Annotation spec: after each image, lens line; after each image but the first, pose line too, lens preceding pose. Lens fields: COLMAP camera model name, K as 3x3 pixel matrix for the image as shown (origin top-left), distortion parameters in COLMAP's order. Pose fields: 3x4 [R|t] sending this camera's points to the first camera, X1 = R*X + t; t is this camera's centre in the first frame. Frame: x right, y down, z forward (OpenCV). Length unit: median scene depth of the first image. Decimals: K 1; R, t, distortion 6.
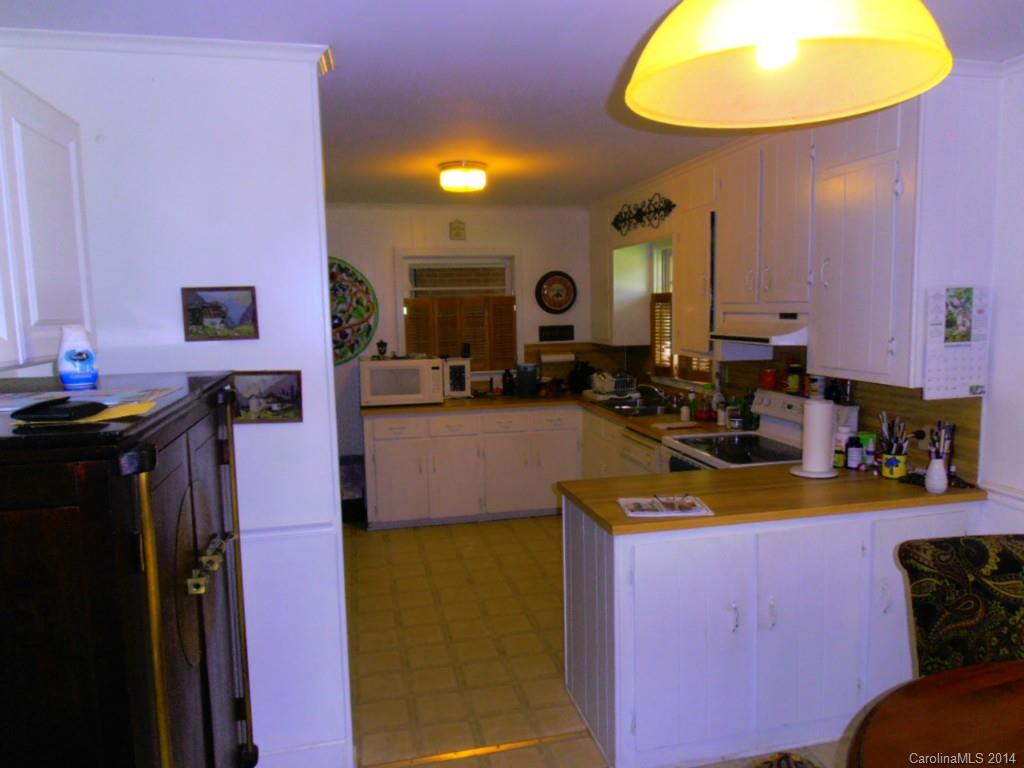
lens RADIAL K [[719.3, 0, 512.0], [0, 719.3, 384.0], [0, 0, 1]] dist [-0.000033, -0.000370]
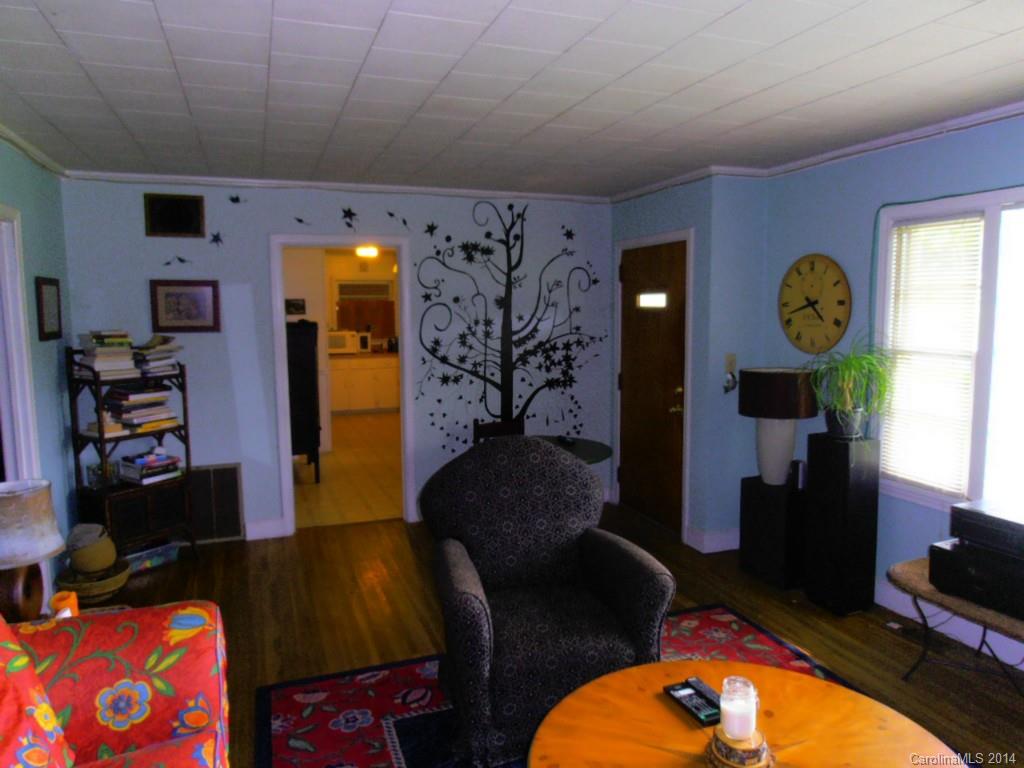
lens RADIAL K [[719.3, 0, 512.0], [0, 719.3, 384.0], [0, 0, 1]] dist [-0.000033, -0.000370]
pose [[0.992463, -0.007591, 0.122306, 0.087073], [0.007864, 0.999968, -0.001750, 0.115021], [-0.122288, 0.002699, 0.992491, -1.032391]]
